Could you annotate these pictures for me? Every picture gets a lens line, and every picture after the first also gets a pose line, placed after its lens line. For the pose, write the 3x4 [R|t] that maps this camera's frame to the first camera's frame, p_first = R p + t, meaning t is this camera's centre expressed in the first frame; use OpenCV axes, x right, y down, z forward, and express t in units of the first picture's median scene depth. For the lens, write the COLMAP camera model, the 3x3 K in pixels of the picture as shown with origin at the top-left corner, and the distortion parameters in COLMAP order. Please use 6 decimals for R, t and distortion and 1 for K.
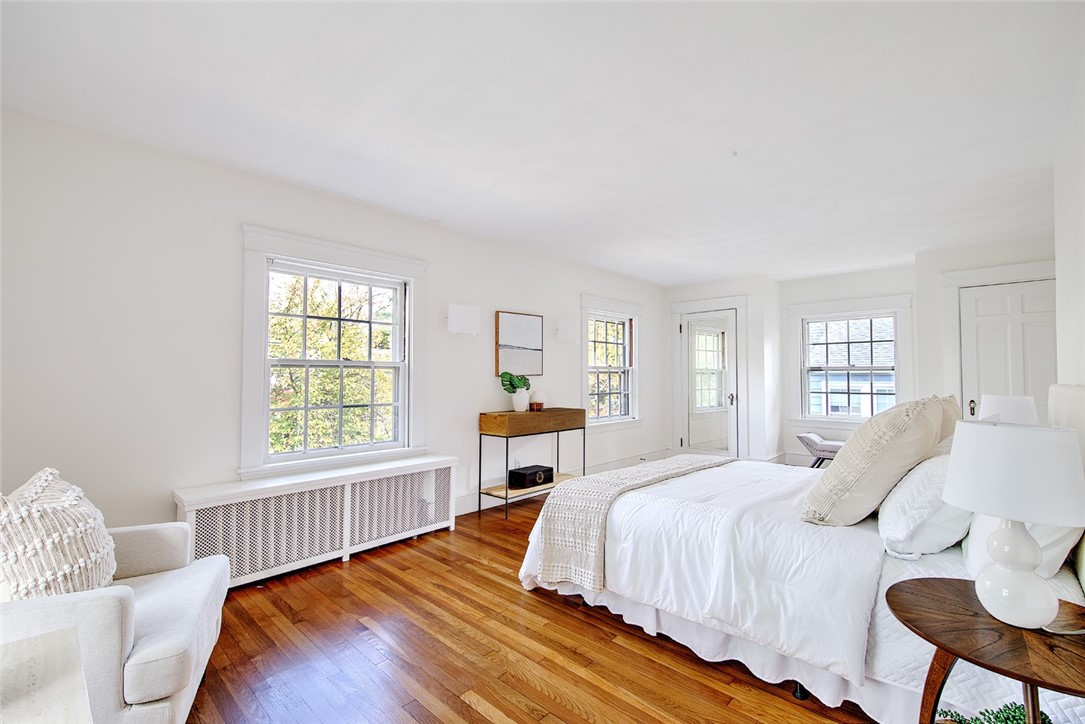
lens RADIAL K [[485.9, 0, 545.0], [0, 485.9, 362.8], [0, 0, 1]] dist [0.017381, -0.000538]
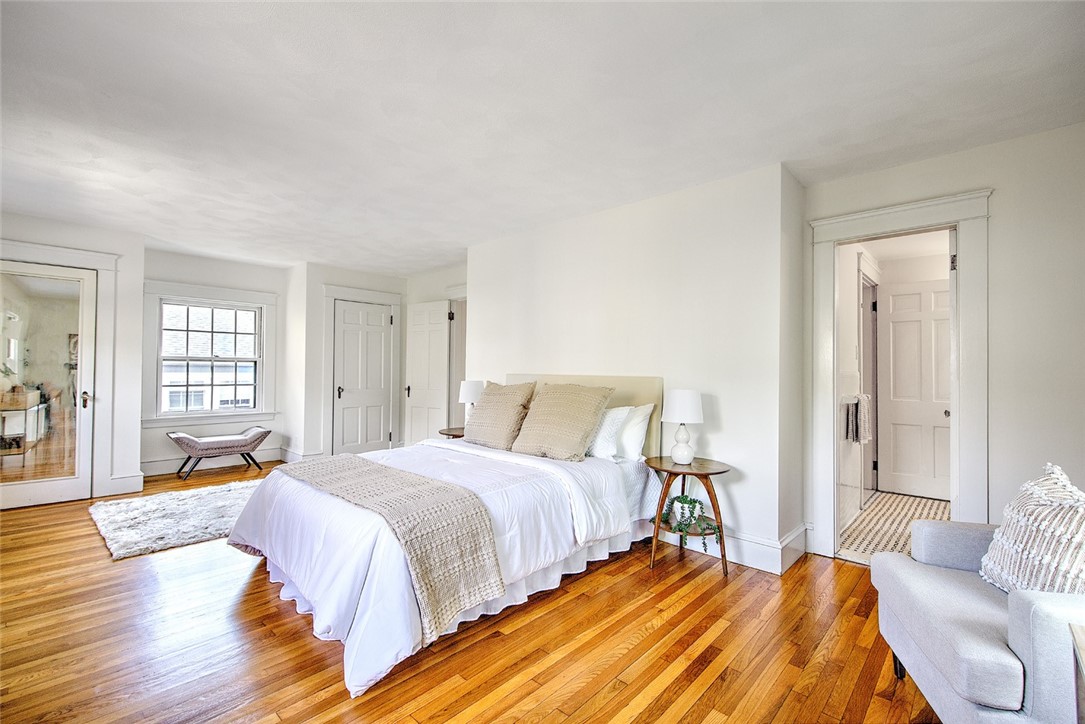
lens RADIAL K [[485.9, 0, 545.2], [0, 485.9, 365.3], [0, 0, 1]] dist [0.017381, -0.000538]
pose [[-0.024323, 0.011027, 0.999643, -0.422195], [-0.035117, 0.999313, -0.011877, 0.014513], [-0.999087, -0.035393, -0.023919, 0.470366]]
